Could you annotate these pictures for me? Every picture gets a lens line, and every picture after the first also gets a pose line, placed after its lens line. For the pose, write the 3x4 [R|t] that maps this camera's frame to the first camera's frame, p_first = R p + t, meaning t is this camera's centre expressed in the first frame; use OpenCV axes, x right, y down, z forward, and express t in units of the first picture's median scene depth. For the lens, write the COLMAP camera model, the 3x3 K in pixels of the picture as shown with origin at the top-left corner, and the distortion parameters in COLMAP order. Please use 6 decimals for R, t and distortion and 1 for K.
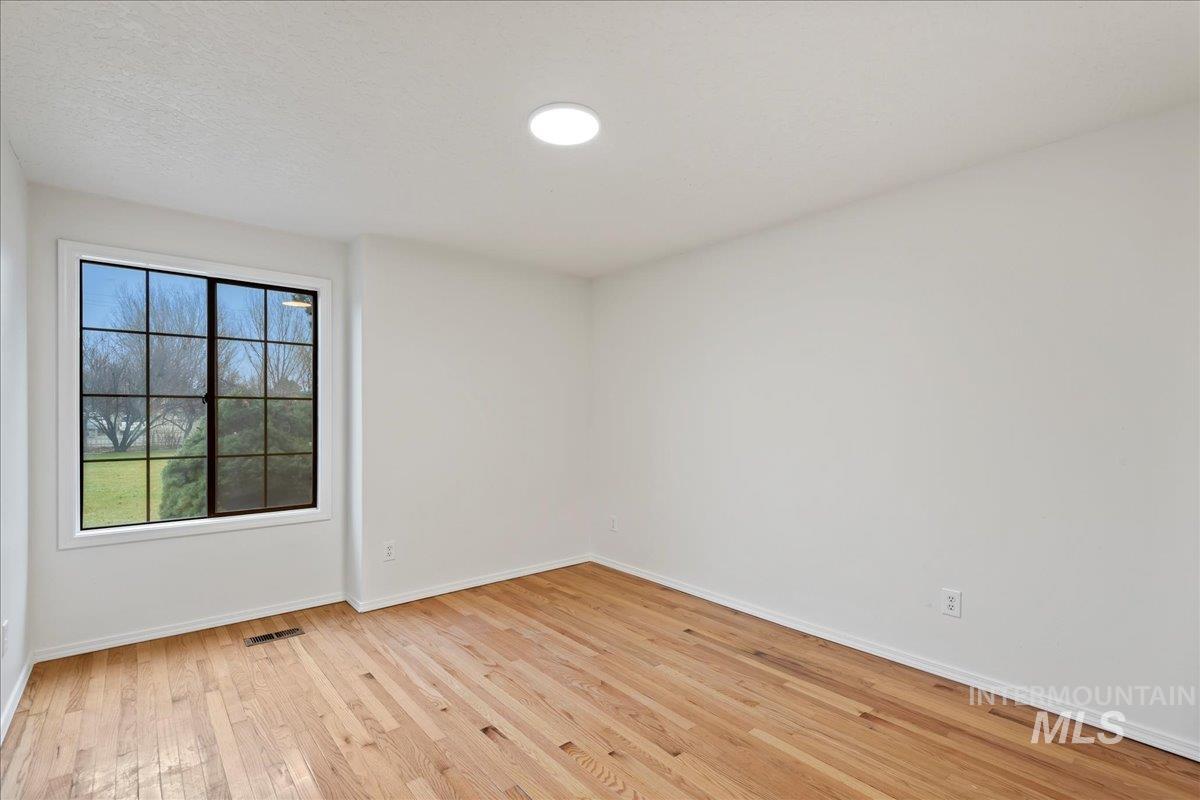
lens RADIAL K [[546.5, 0, 595.2], [0, 546.5, 394.6], [0, 0, 1]] dist [0.003311, 0.000057]
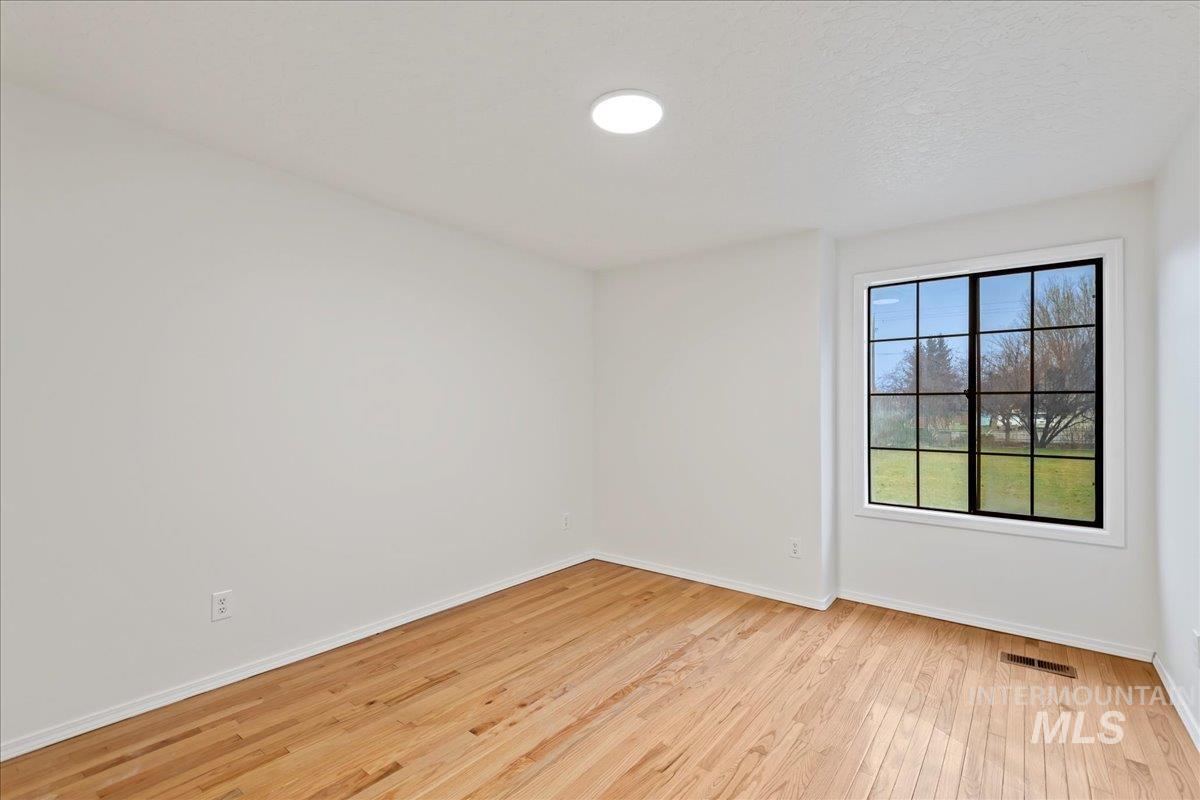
lens RADIAL K [[540.2, 0, 586.7], [0, 540.2, 383.0], [0, 0, 1]] dist [0.010241, -0.000094]
pose [[0.183595, -0.047049, -0.981875, 0.152606], [0.031086, 0.998632, -0.042040, 0.006023], [0.982510, -0.022804, 0.184806, 0.133574]]
